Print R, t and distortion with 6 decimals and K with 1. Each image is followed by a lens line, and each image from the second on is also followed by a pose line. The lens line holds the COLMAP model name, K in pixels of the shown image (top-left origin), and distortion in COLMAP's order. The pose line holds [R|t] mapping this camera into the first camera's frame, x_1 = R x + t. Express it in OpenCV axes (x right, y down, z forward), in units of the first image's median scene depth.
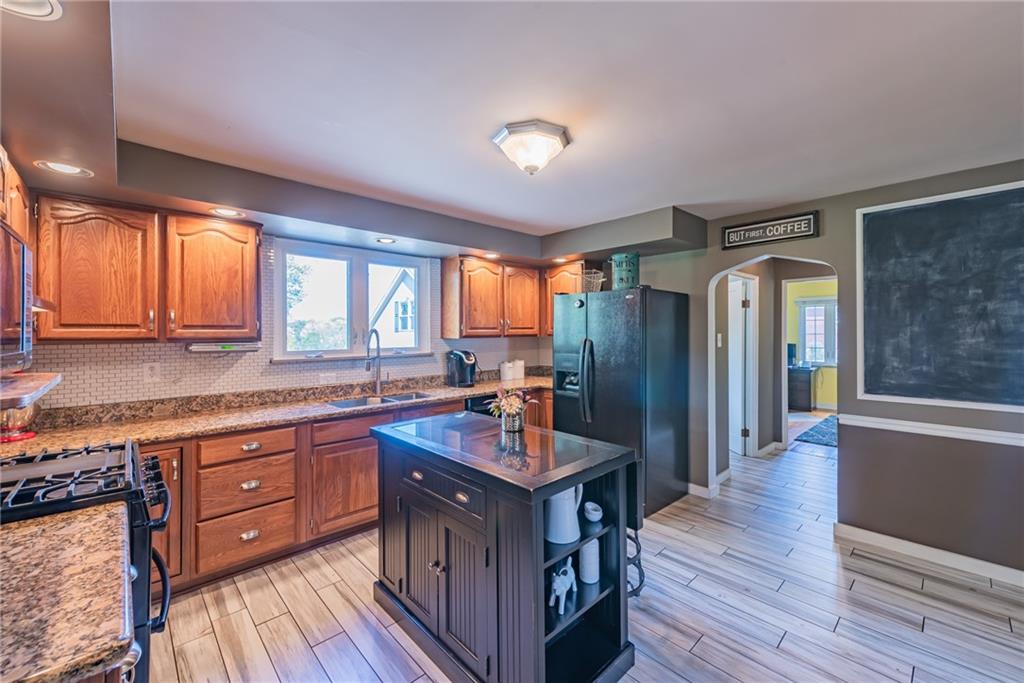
lens RADIAL K [[409.3, 0, 526.7], [0, 409.3, 332.8], [0, 0, 1]] dist [0.011084, -0.002401]
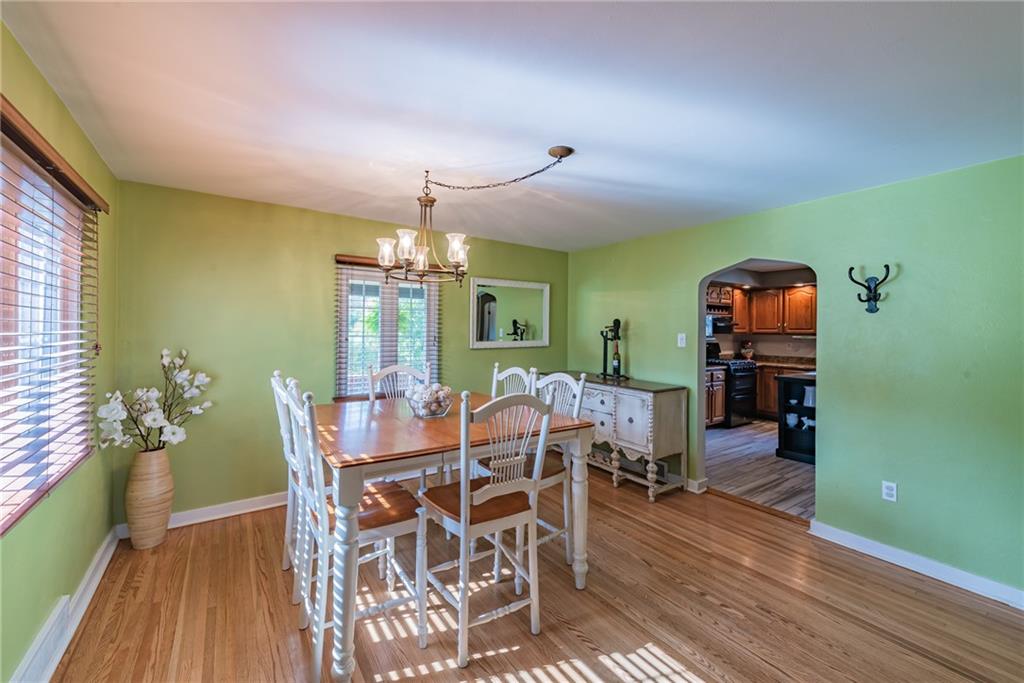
lens RADIAL K [[409.3, 0, 502.9], [0, 409.3, 328.4], [0, 0, 1]] dist [0.011084, -0.002401]
pose [[-0.179017, -0.002017, -0.983844, 1.598474], [-0.011102, 0.999938, -0.000030, 0.000808], [0.983783, 0.010917, -0.179029, -0.272380]]
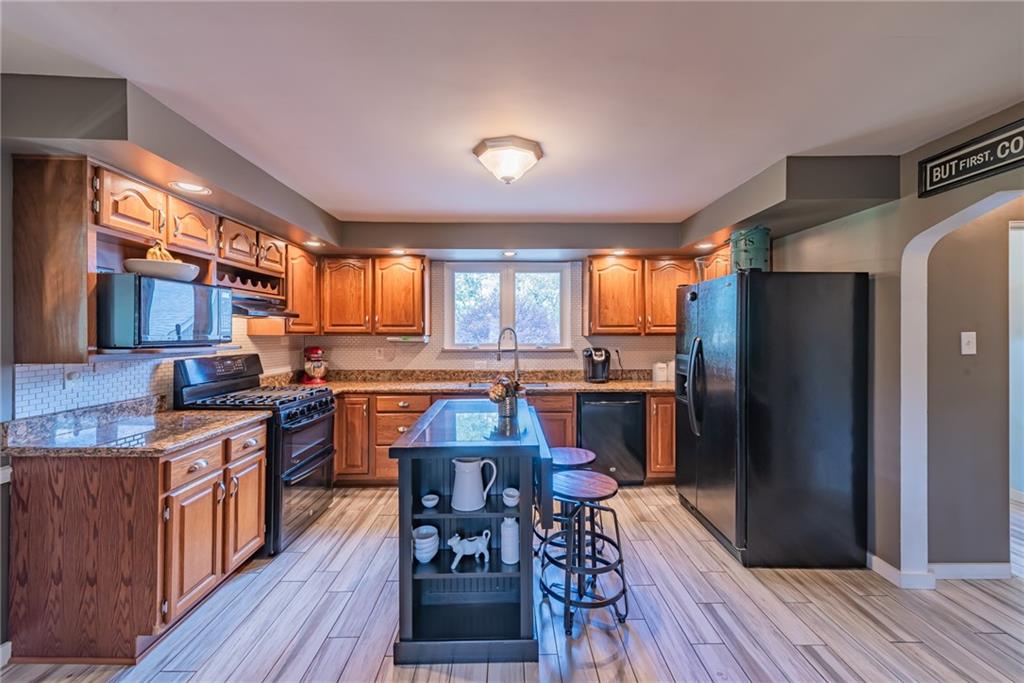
lens RADIAL K [[409.3, 0, 521.5], [0, 409.3, 333.7], [0, 0, 1]] dist [0.011084, -0.002401]
pose [[0.736633, 0.004804, -0.676276, 0.491898], [-0.004594, 0.999987, 0.002099, 0.008118], [0.676278, 0.001560, 0.736645, 0.132291]]
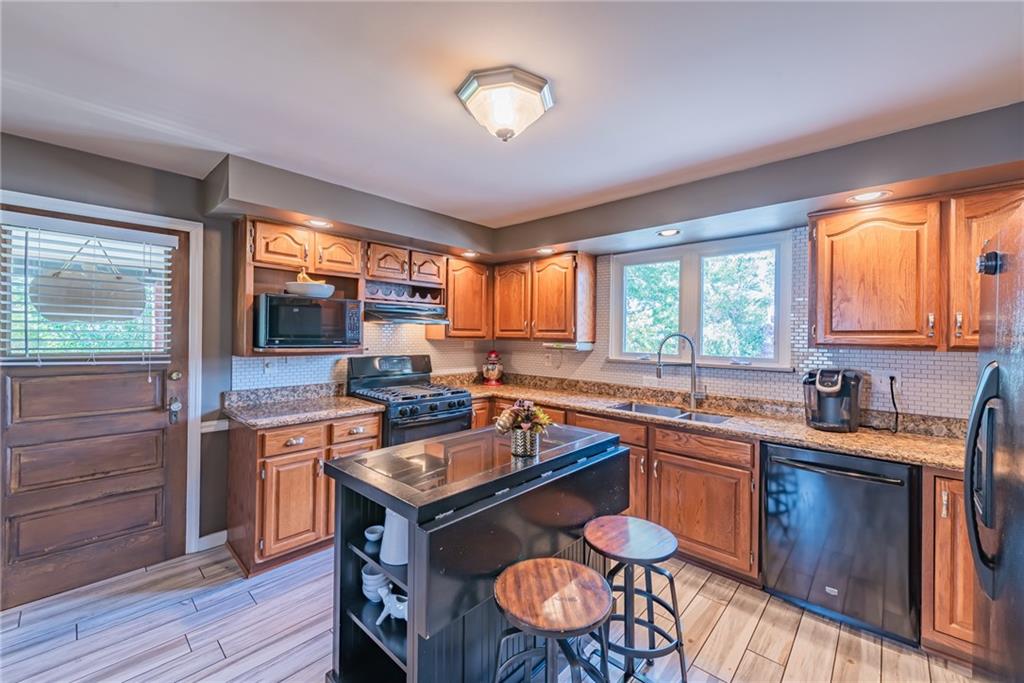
lens RADIAL K [[409.3, 0, 513.8], [0, 409.3, 336.5], [0, 0, 1]] dist [0.011084, -0.002401]
pose [[0.053550, 0.007334, -0.998538, 0.515544], [-0.015281, 0.999862, 0.006524, -0.001545], [0.998448, 0.014909, 0.053654, 0.610399]]
